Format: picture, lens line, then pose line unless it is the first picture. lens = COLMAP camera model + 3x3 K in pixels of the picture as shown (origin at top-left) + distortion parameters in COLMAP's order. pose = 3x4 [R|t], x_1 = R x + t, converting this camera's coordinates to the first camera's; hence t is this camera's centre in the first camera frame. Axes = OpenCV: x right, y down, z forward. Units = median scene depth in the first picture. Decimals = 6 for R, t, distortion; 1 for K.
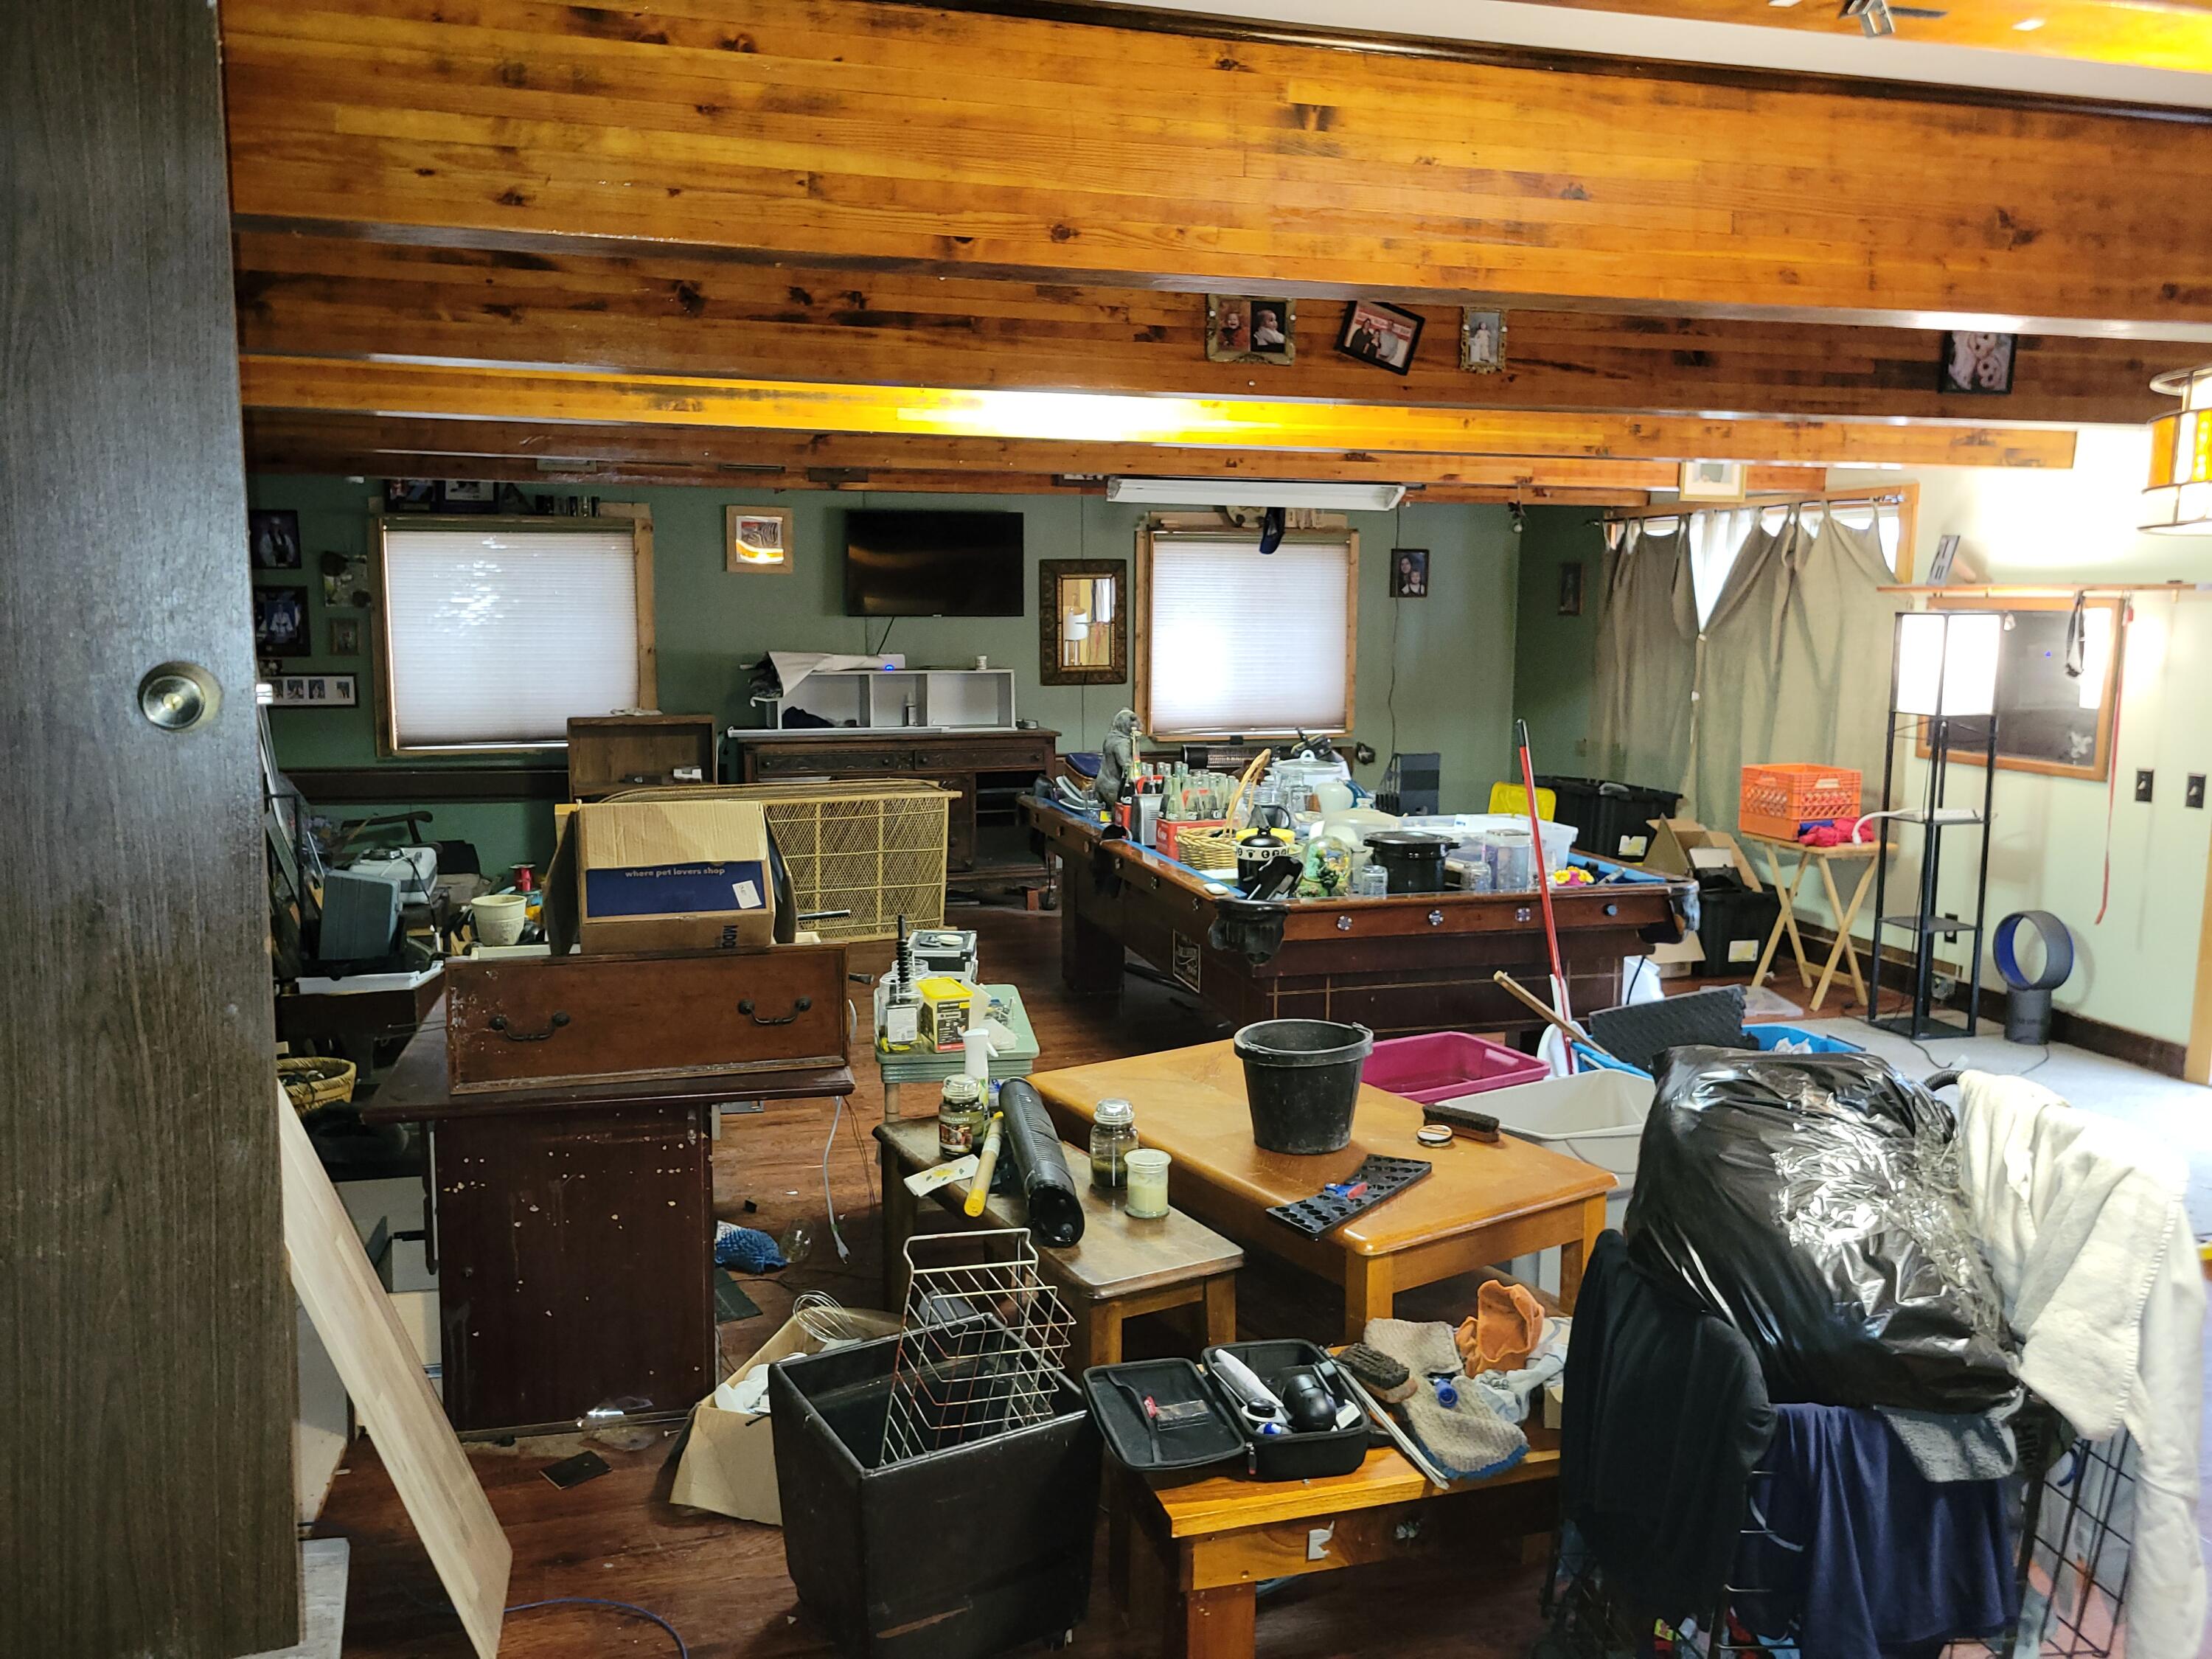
lens RADIAL K [[1658.8, 0, 1104.9], [0, 1658.8, 825.6], [0, 0, 1]] dist [0.014345, 0.004079]
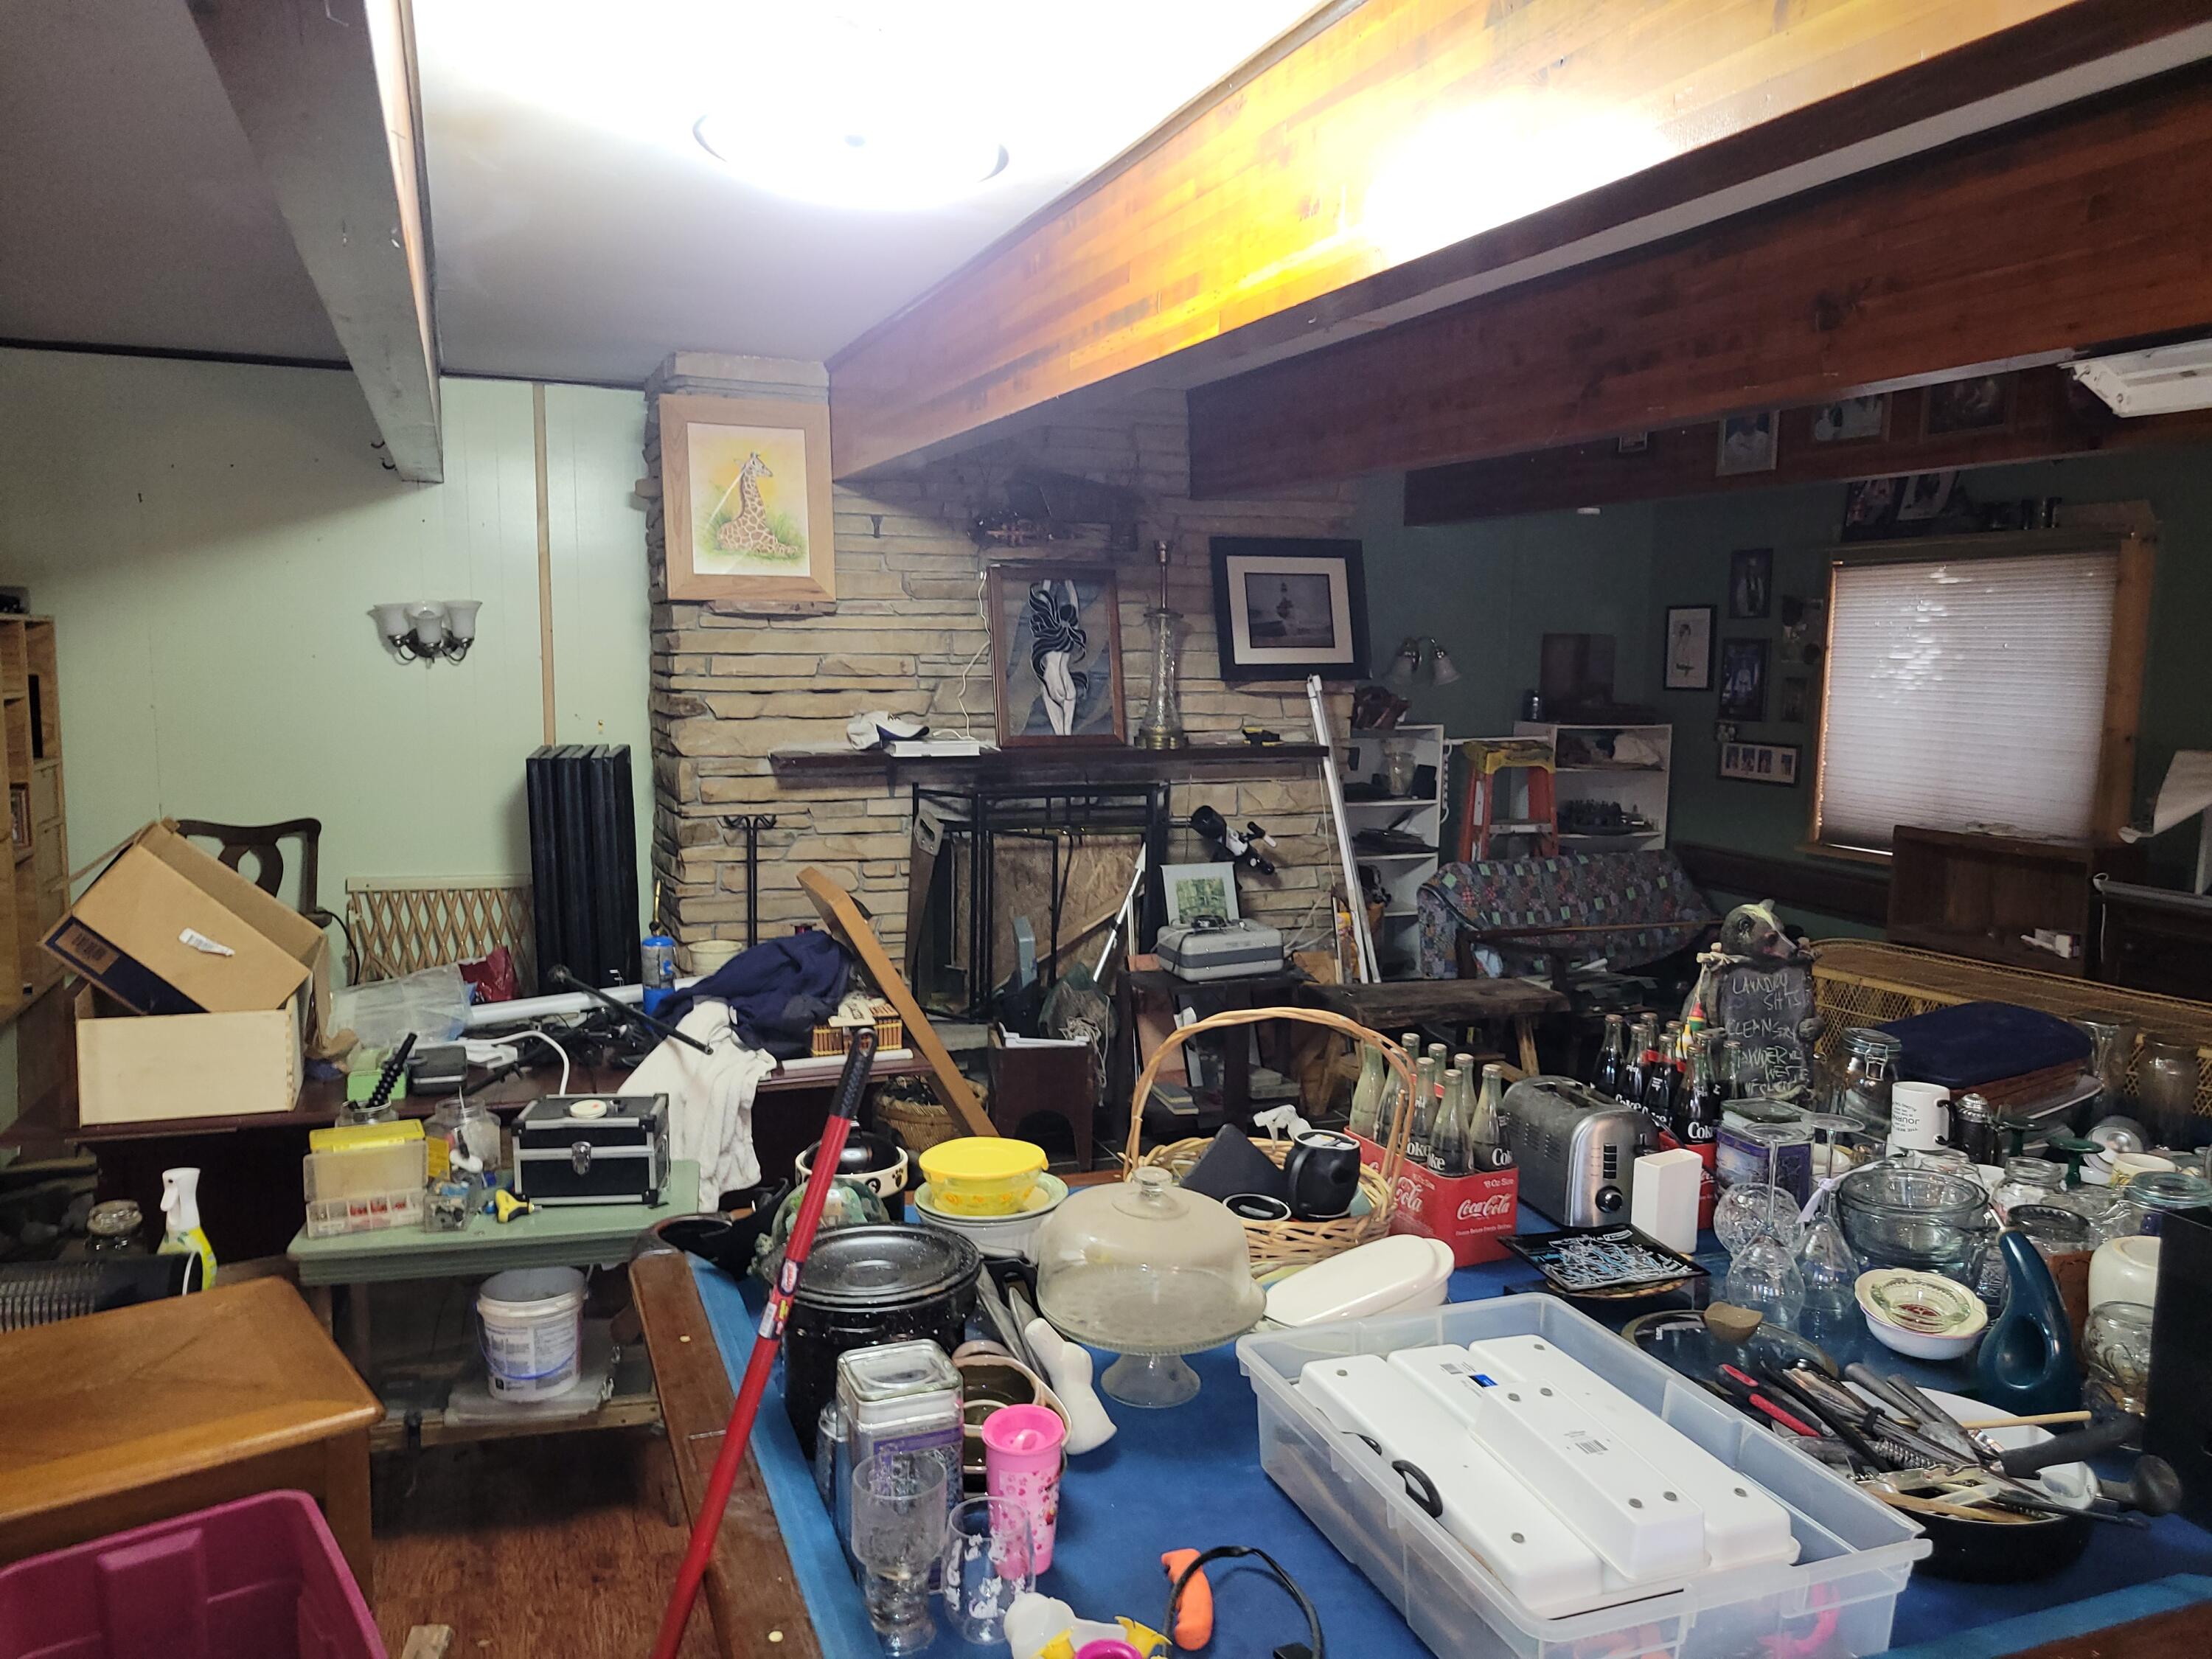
lens RADIAL K [[1658.8, 0, 1104.1], [0, 1658.8, 832.7], [0, 0, 1]] dist [0.014345, 0.004079]
pose [[0.082523, 0.115265, -0.989901, 0.326803], [-0.129483, 0.986109, 0.104029, -0.090498], [0.988142, 0.119591, 0.096301, 0.597680]]
